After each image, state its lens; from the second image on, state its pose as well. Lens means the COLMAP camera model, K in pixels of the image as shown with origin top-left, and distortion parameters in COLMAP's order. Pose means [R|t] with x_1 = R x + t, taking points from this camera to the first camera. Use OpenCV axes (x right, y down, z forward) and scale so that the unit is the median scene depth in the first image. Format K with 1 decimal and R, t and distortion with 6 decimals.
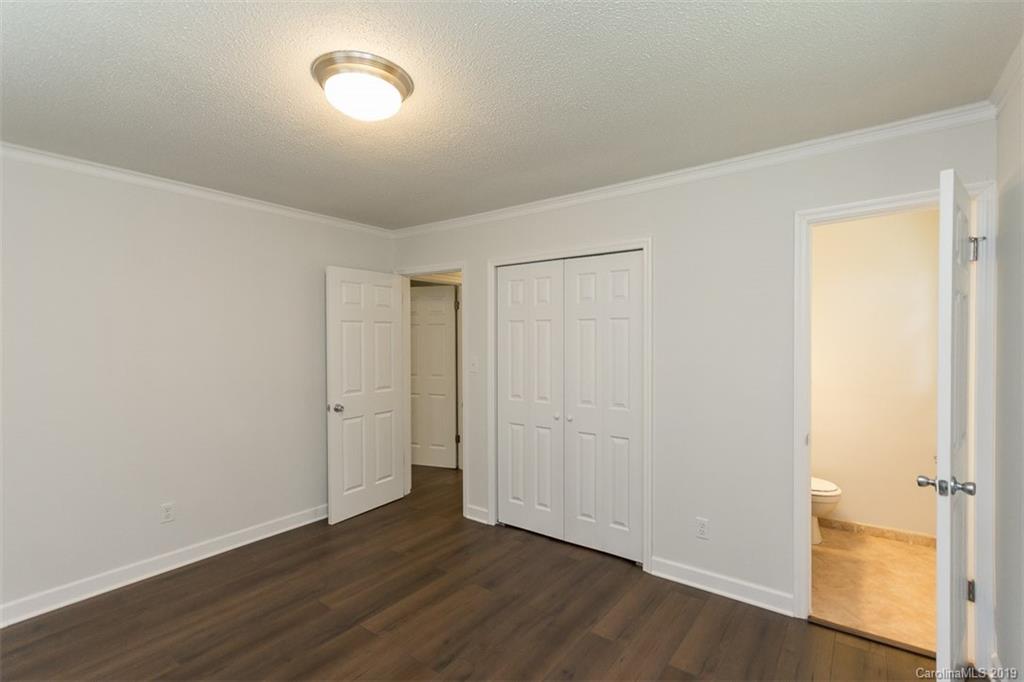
lens RADIAL K [[486.7, 0, 513.0], [0, 486.7, 338.8], [0, 0, 1]] dist [0.004385, 0.004222]
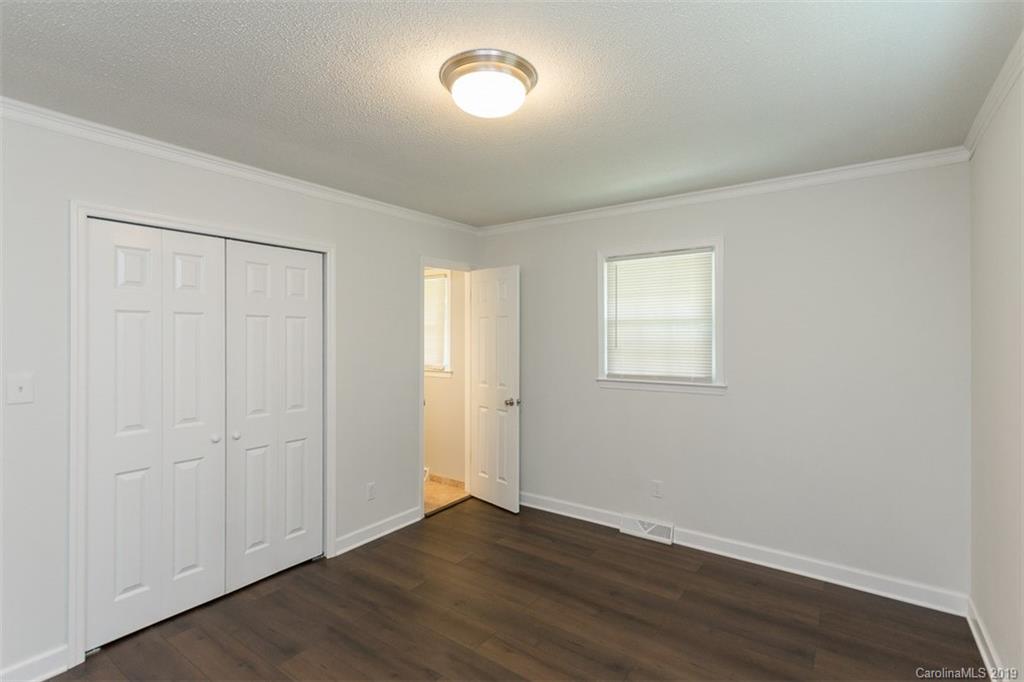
lens RADIAL K [[486.7, 0, 528.8], [0, 486.7, 334.0], [0, 0, 1]] dist [0.004385, 0.004222]
pose [[-0.043121, 0.000599, 0.999070, -0.825232], [0.011070, 0.999939, -0.000122, -0.007010], [-0.999009, 0.011055, -0.043125, 0.616446]]
